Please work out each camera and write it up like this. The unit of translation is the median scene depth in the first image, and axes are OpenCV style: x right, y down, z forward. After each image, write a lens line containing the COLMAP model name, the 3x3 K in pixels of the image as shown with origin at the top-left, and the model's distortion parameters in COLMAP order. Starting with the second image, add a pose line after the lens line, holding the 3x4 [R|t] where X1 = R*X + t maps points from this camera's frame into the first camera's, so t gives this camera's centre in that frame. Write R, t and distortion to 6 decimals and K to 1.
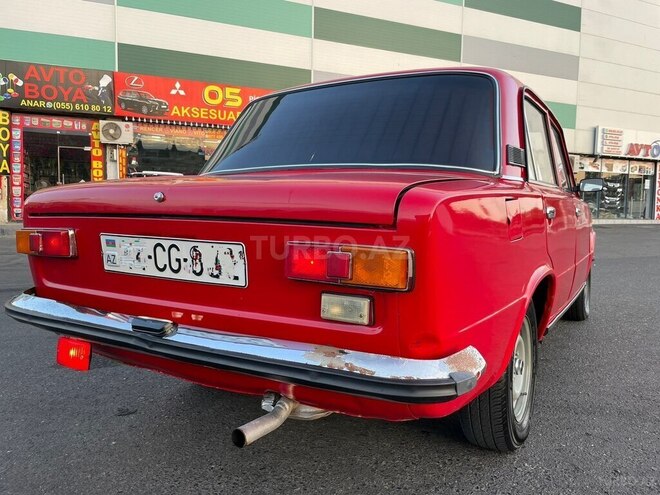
lens RADIAL K [[506.9, 0, 337.7], [0, 506.9, 247.8], [0, 0, 1]] dist [0.072493, -0.122412]
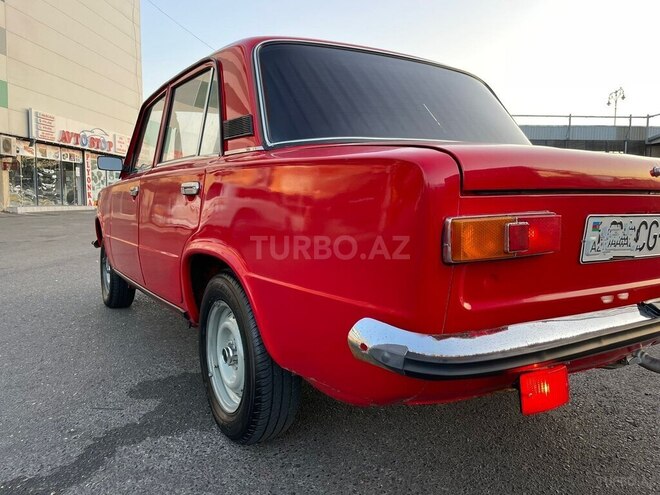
lens RADIAL K [[494.8, 0, 344.9], [0, 494.8, 247.7], [0, 0, 1]] dist [0.084075, -0.091607]
pose [[0.448856, -0.098796, 0.888126, -0.088121], [0.075391, 0.994513, 0.072528, -0.004362], [-0.890418, 0.034401, 0.453841, 0.064775]]
